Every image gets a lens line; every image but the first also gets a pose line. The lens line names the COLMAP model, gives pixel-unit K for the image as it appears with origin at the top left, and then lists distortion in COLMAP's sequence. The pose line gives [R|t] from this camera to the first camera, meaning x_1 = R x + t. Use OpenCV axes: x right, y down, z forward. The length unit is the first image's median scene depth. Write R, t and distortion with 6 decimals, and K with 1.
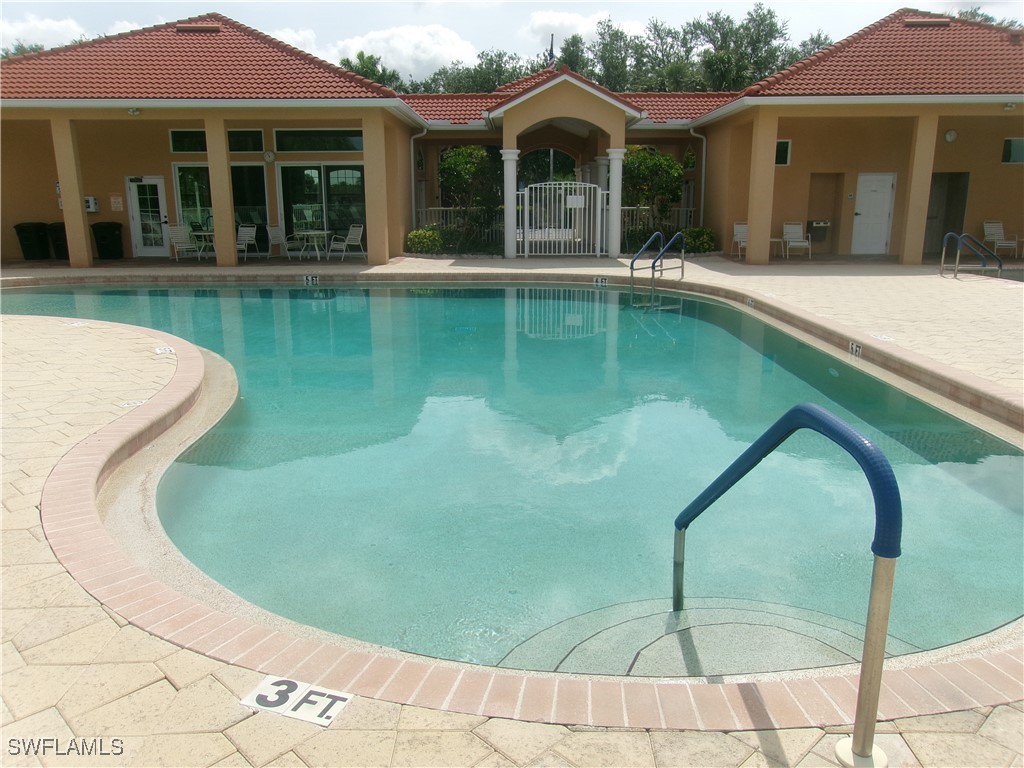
lens RADIAL K [[800.5, 0, 511.8], [0, 800.5, 384.7], [0, 0, 1]] dist [-0.034090, 0.064473]
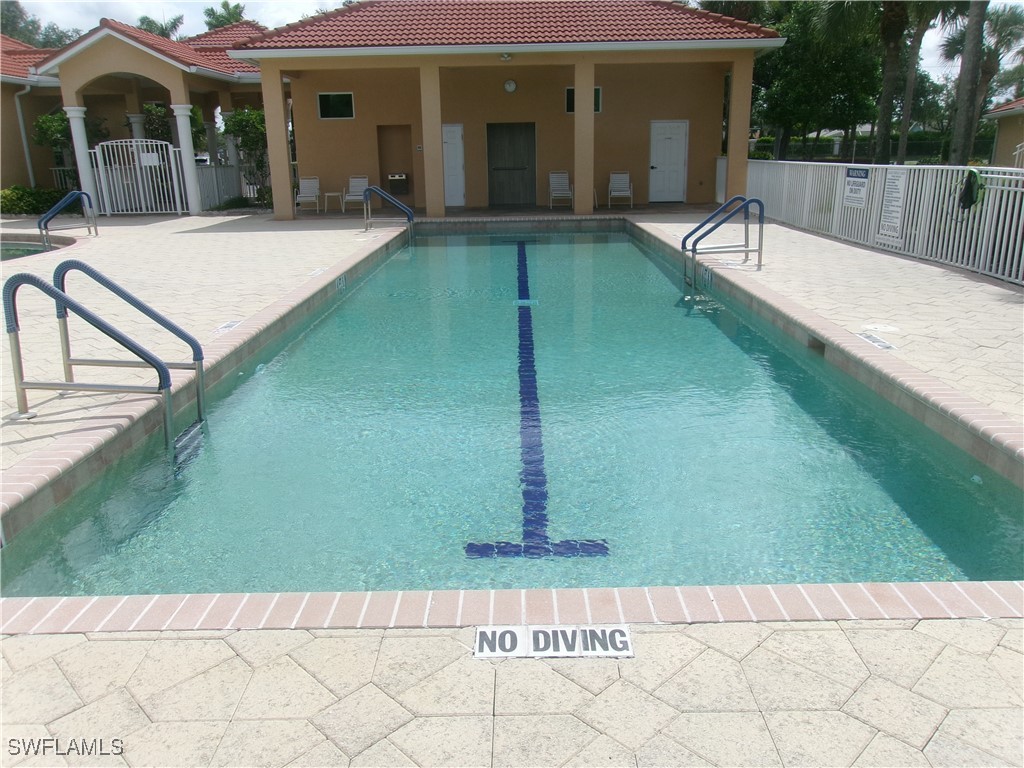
lens RADIAL K [[800.5, 0, 512.6], [0, 800.5, 383.5], [0, 0, 1]] dist [-0.034090, 0.064473]
pose [[0.999766, -0.019211, 0.009903, 0.520355], [0.018618, 0.998212, 0.056802, 0.002779], [-0.010977, -0.056604, 0.998336, -0.015975]]
